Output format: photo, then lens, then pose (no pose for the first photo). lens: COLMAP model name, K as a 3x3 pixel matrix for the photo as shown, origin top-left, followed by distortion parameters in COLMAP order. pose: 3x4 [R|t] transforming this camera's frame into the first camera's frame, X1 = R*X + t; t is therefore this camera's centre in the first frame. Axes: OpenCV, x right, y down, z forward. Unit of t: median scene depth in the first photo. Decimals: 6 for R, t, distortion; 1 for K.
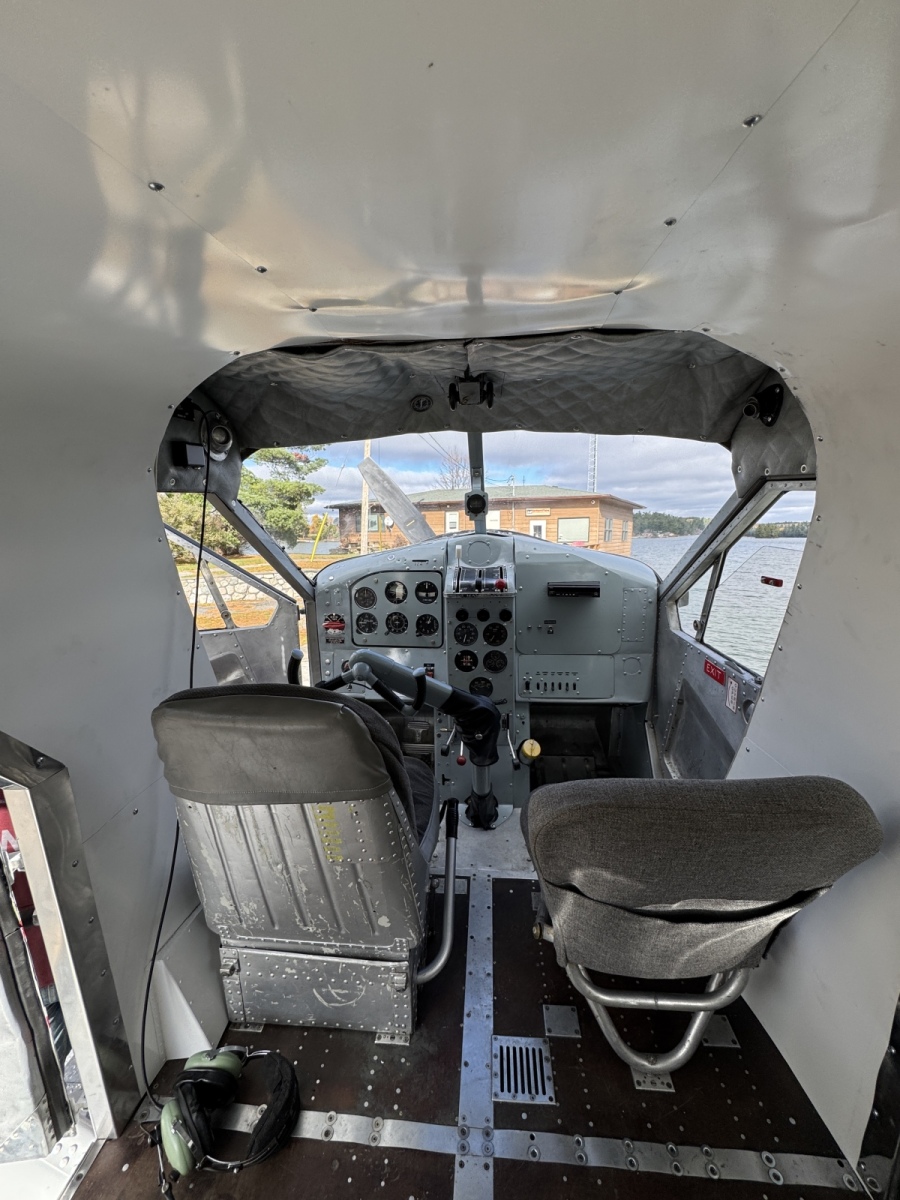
lens RADIAL K [[482.4, 0, 452.8], [0, 482.4, 599.2], [0, 0, 1]] dist [0.004482, 0.000163]
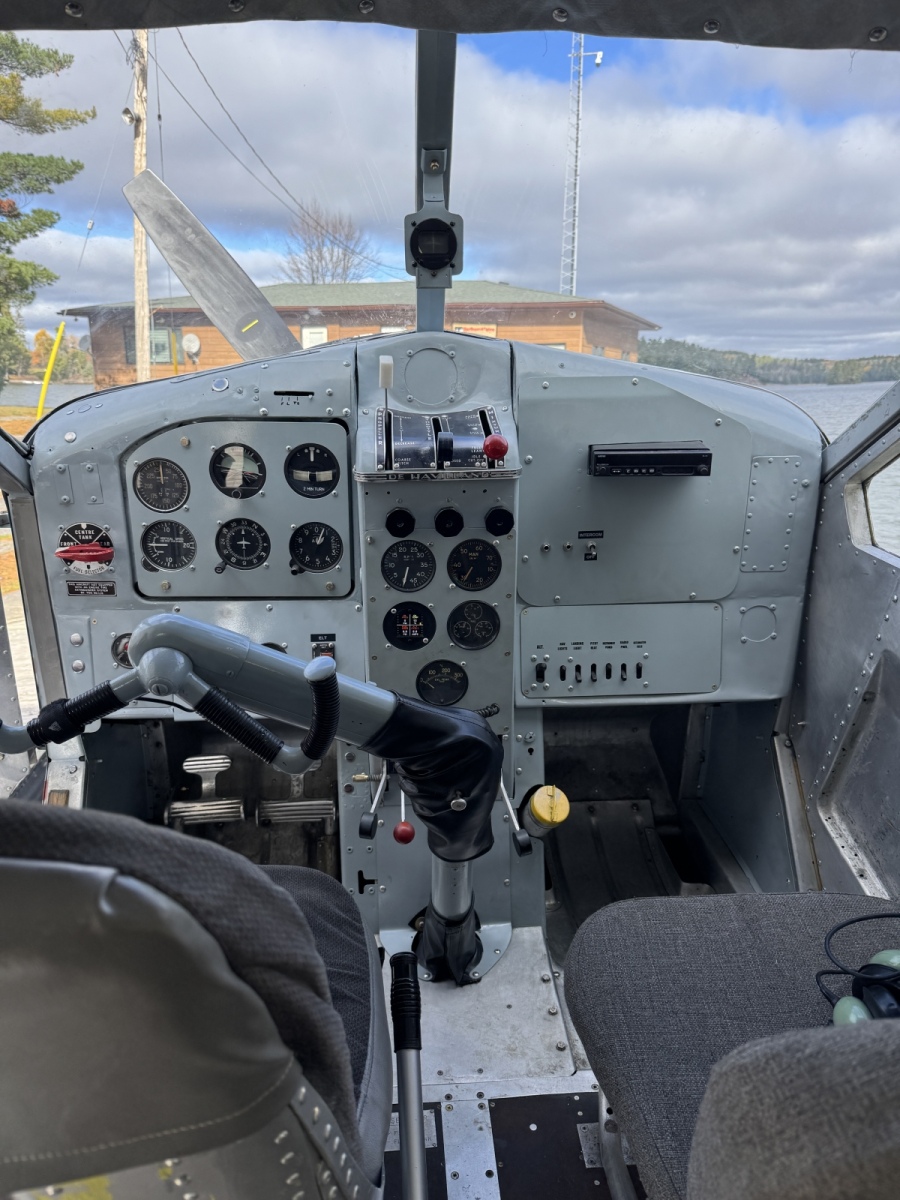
lens RADIAL K [[833.3, 0, 452.6], [0, 833.3, 601.4], [0, 0, 1]] dist [0.036907, -0.025692]
pose [[0.986946, -0.033390, 0.157552, -0.052094], [0.013002, 0.991599, 0.128698, 0.007417], [-0.160526, -0.124969, 0.979088, 0.247487]]
